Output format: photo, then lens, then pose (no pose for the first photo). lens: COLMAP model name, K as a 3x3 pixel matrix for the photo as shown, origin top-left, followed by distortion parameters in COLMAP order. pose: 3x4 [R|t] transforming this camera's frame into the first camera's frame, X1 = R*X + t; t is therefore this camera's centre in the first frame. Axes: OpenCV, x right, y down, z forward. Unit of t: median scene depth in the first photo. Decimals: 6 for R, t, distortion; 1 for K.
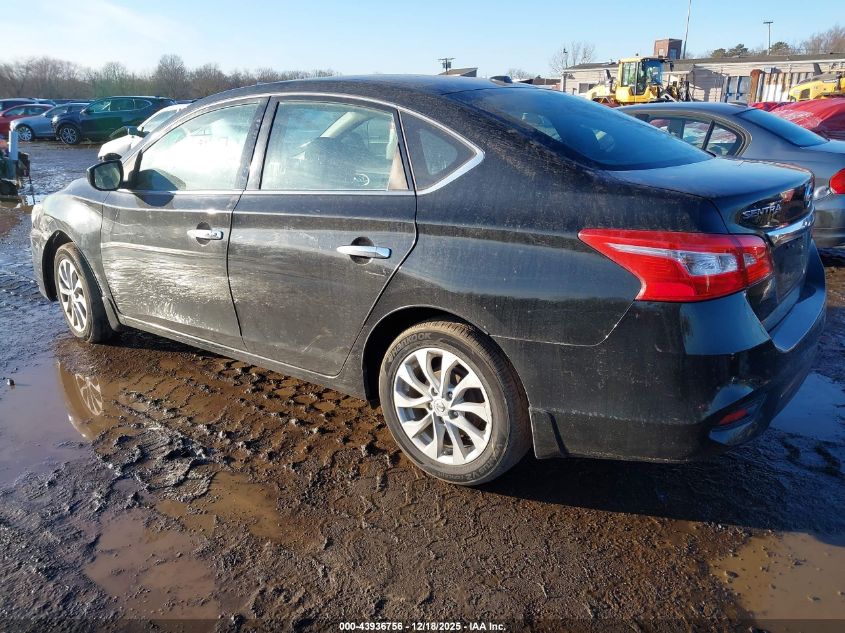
lens RADIAL K [[647.6, 0, 422.5], [0, 647.6, 316.5], [0, 0, 1]] dist [0.001421, -0.004566]
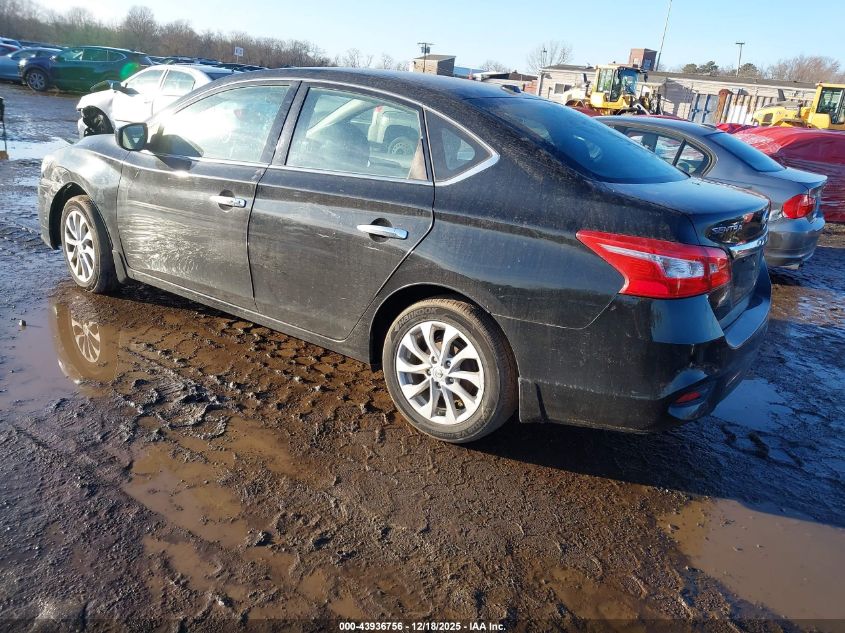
lens RADIAL K [[647.6, 0, 422.5], [0, 647.6, 316.5], [0, 0, 1]] dist [0.001421, -0.004566]
pose [[0.993959, 0.084887, 0.069562, -0.084450], [-0.086467, 0.996053, 0.020029, 0.018473], [-0.067587, -0.025923, 0.997377, -0.128827]]
